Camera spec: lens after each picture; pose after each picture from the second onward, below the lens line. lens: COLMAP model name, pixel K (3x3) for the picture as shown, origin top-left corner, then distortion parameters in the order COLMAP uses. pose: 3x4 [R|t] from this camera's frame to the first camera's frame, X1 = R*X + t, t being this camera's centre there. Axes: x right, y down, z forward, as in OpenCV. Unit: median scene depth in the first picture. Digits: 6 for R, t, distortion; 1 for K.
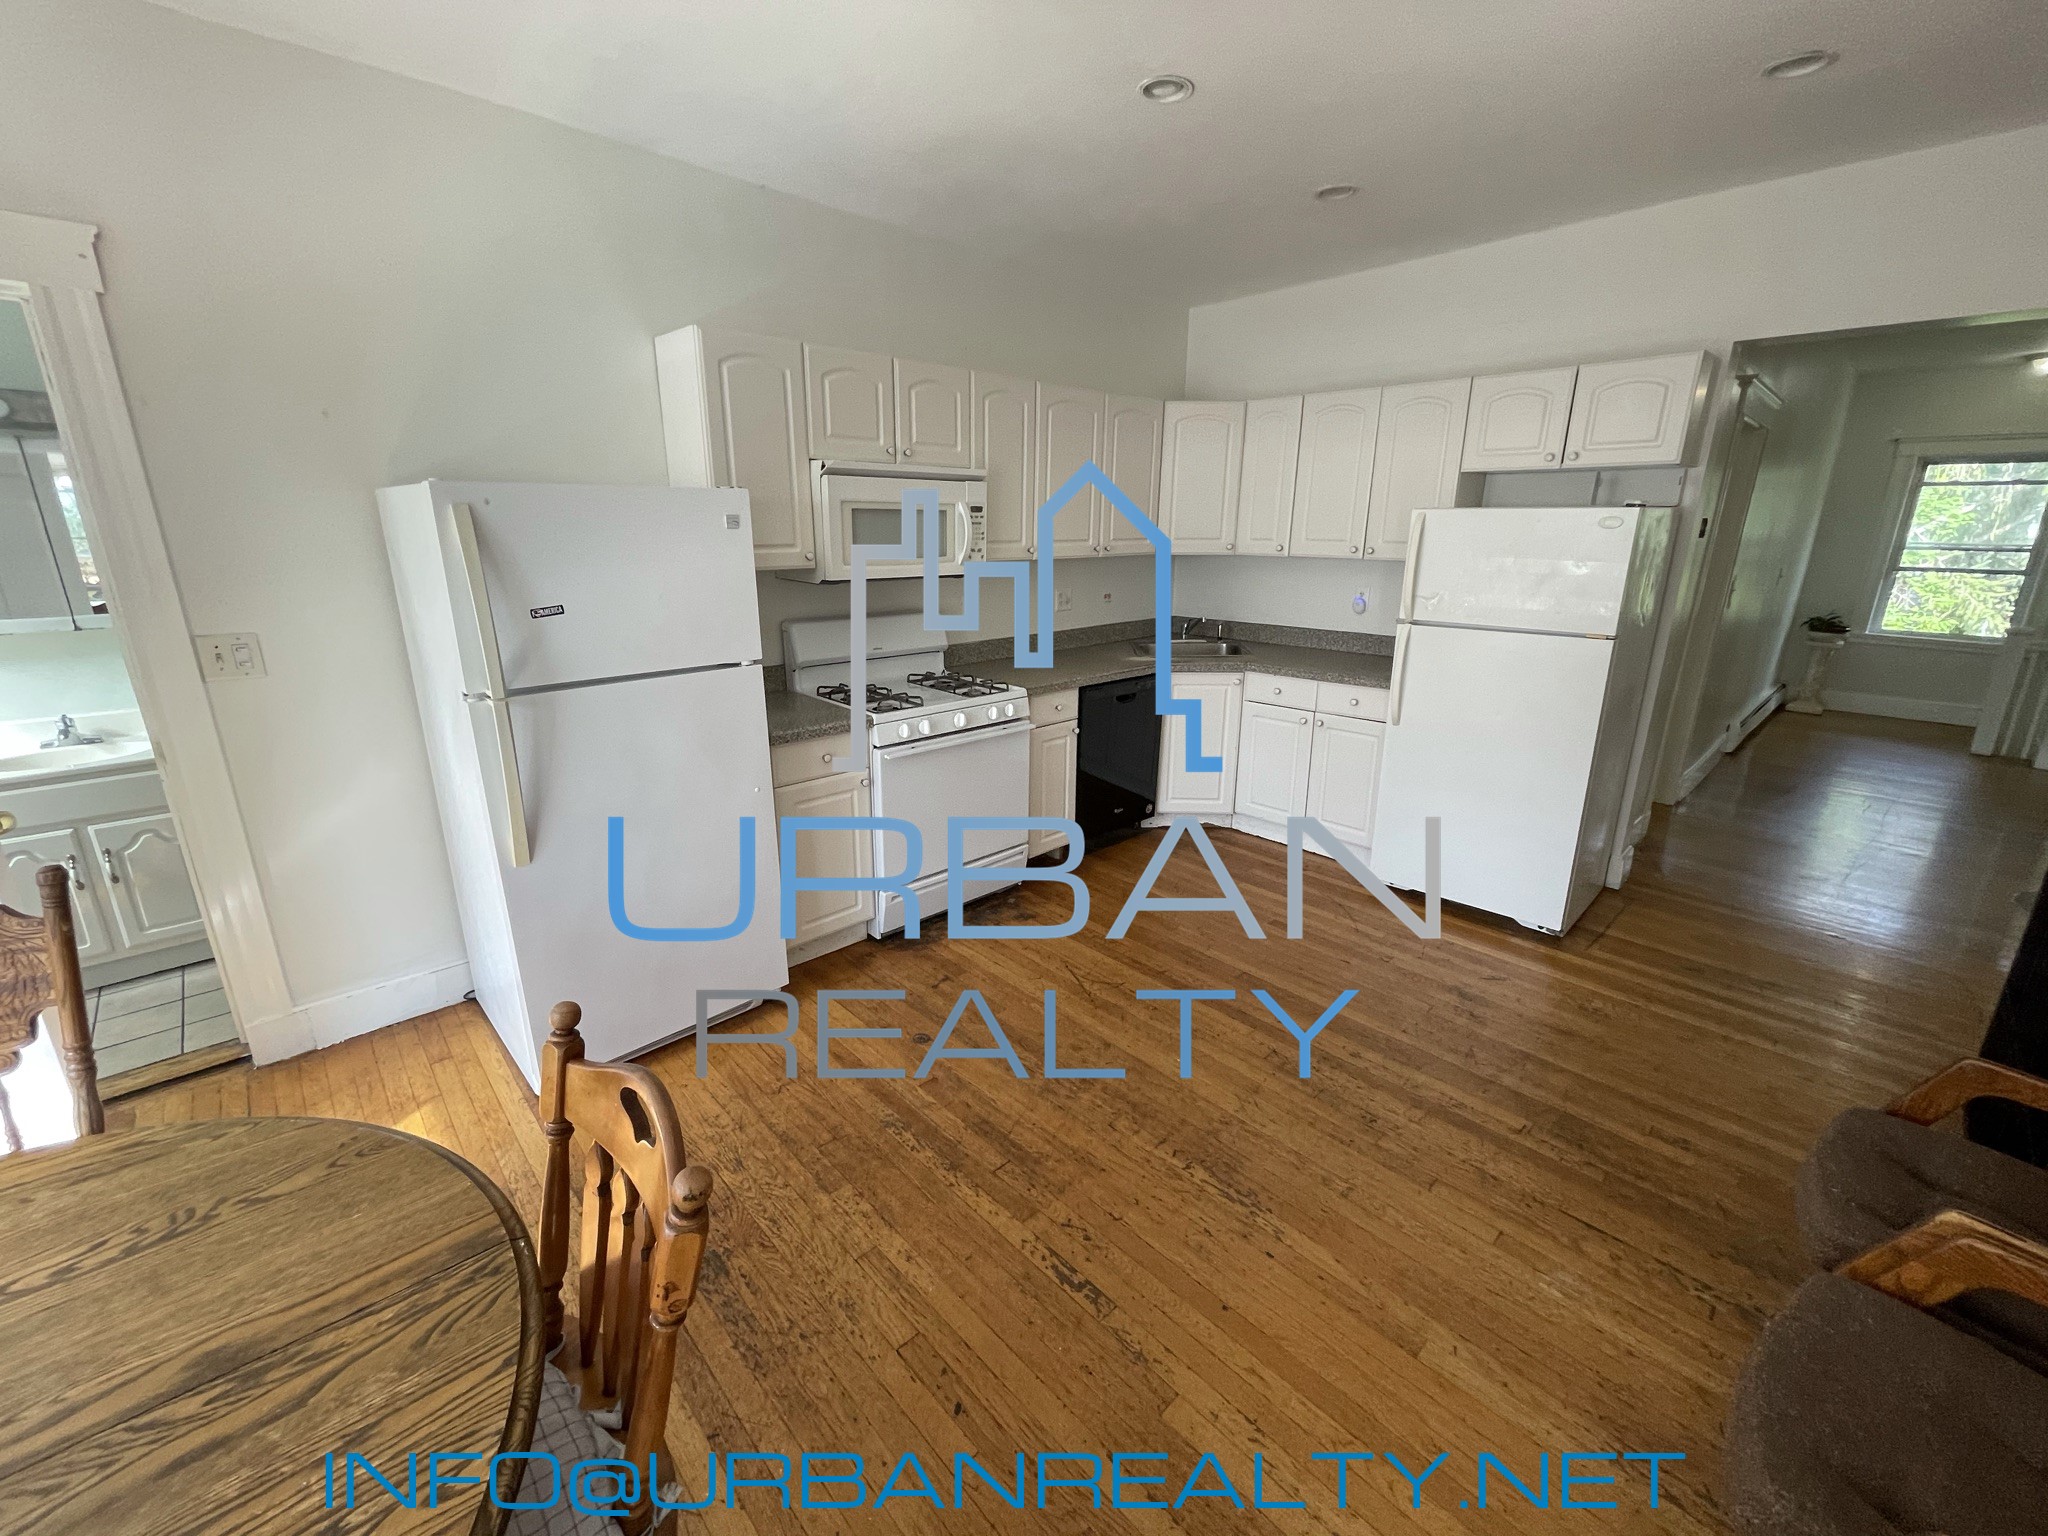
lens RADIAL K [[831.0, 0, 1017.1], [0, 831.0, 758.1], [0, 0, 1]] dist [0.001245, 0.000040]
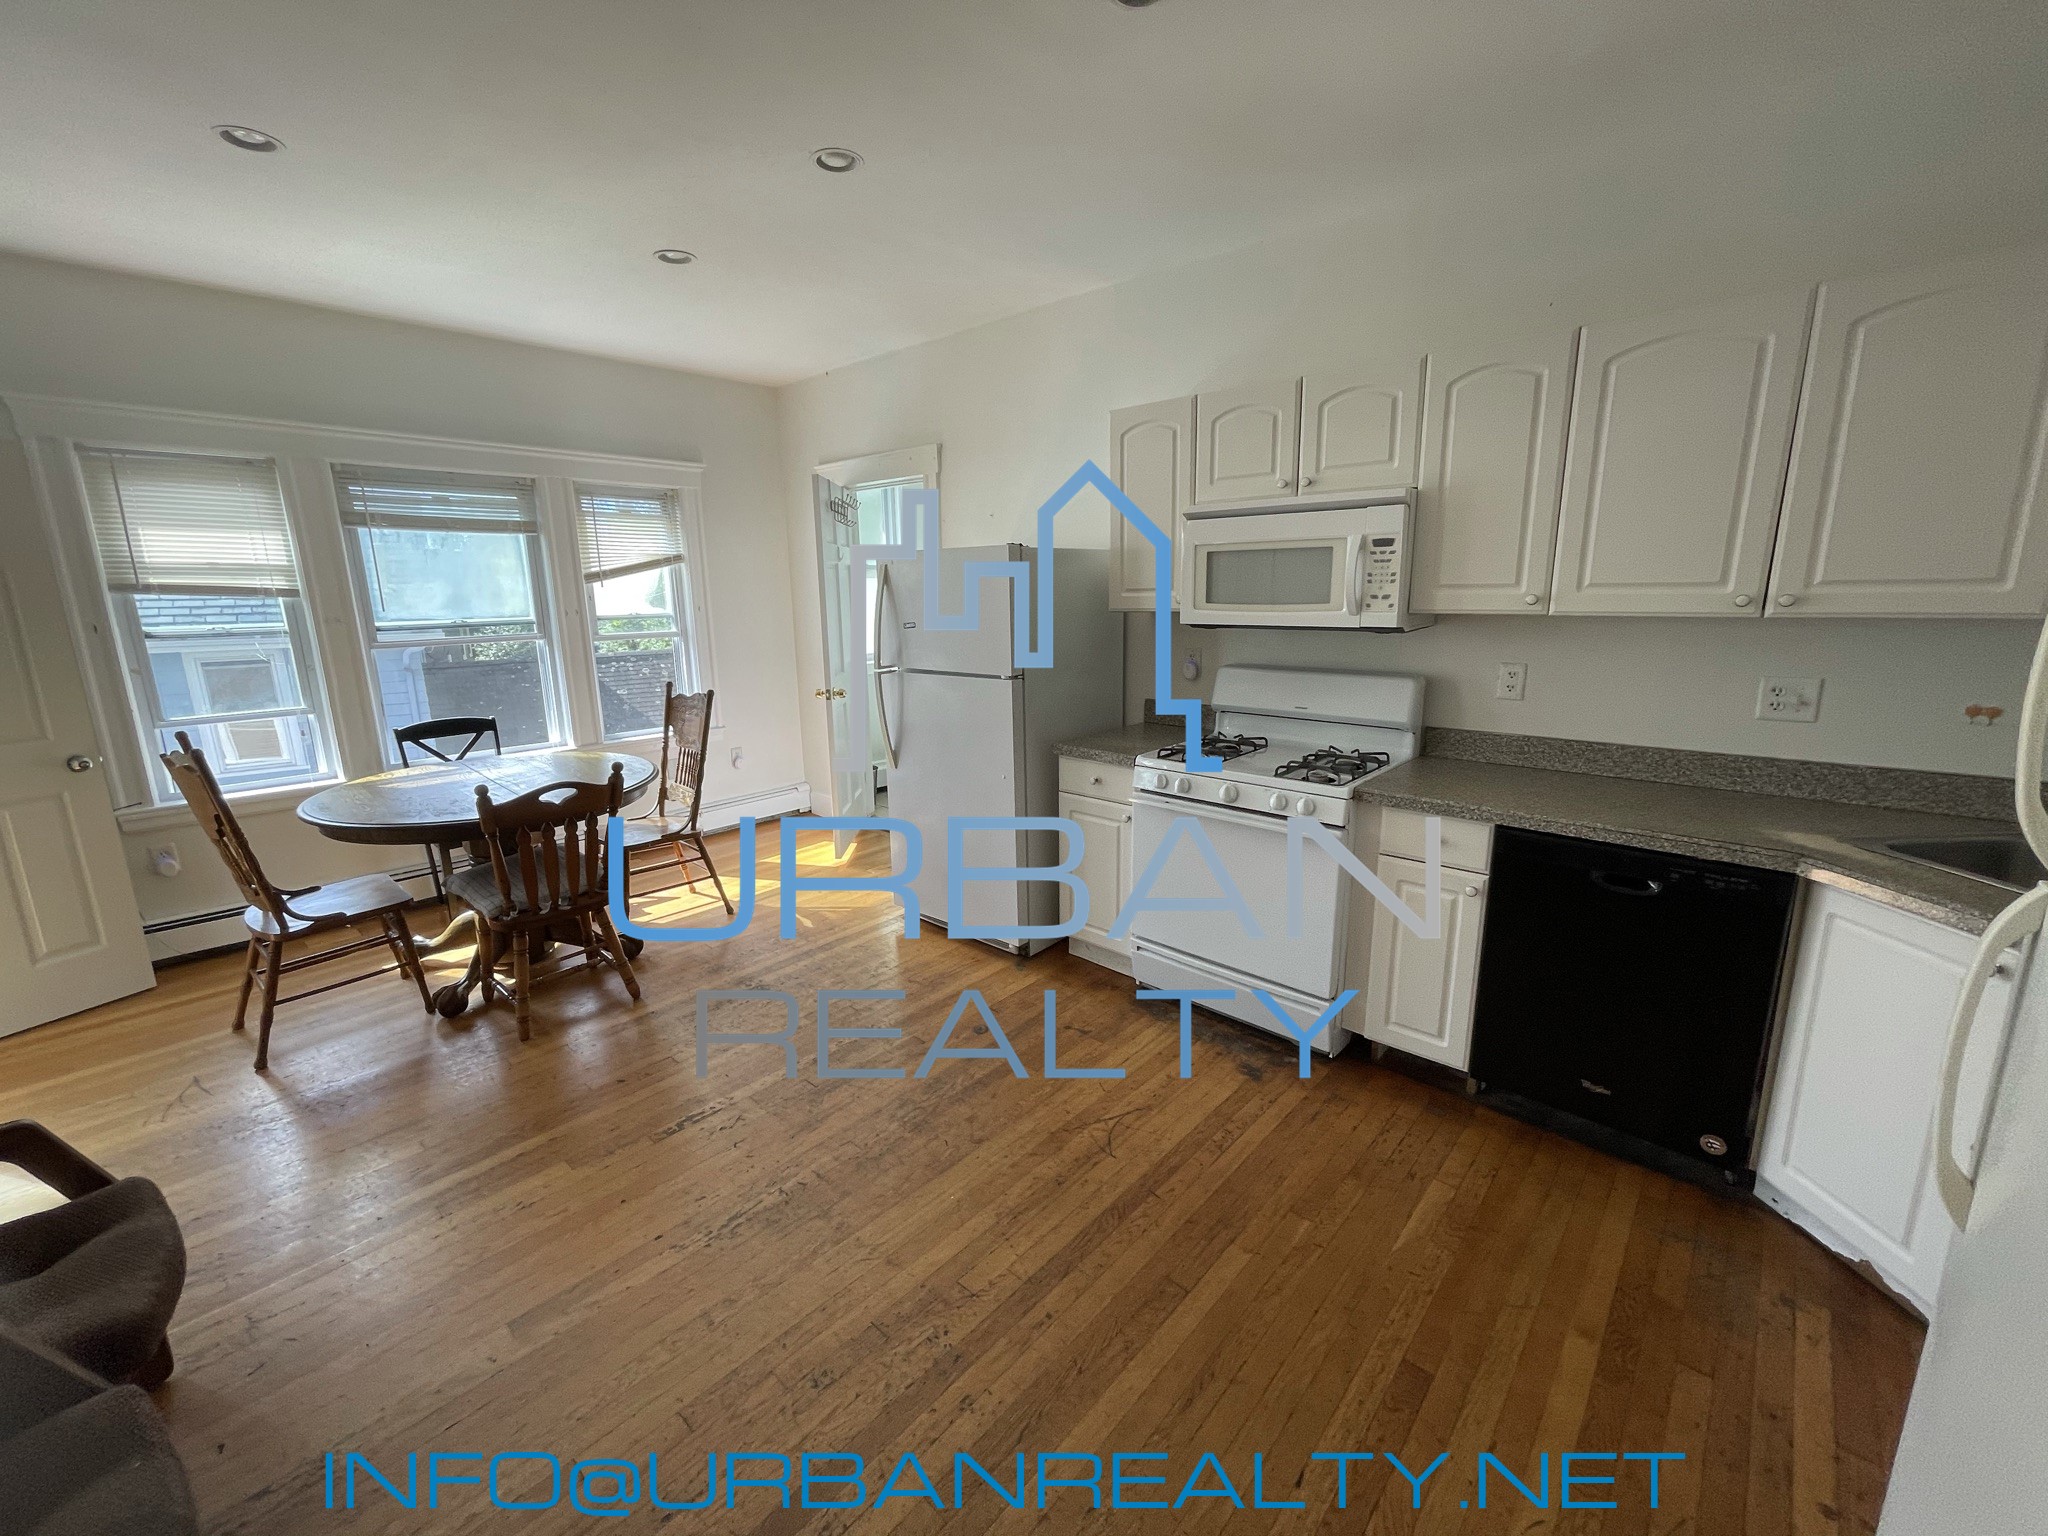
lens RADIAL K [[831.0, 0, 1020.2], [0, 831.0, 769.5], [0, 0, 1]] dist [0.001245, 0.000040]
pose [[0.075511, 0.213946, -0.973923, 0.766667], [-0.256267, 0.948068, 0.188397, -0.182827], [0.963652, 0.235358, 0.126417, 0.713734]]
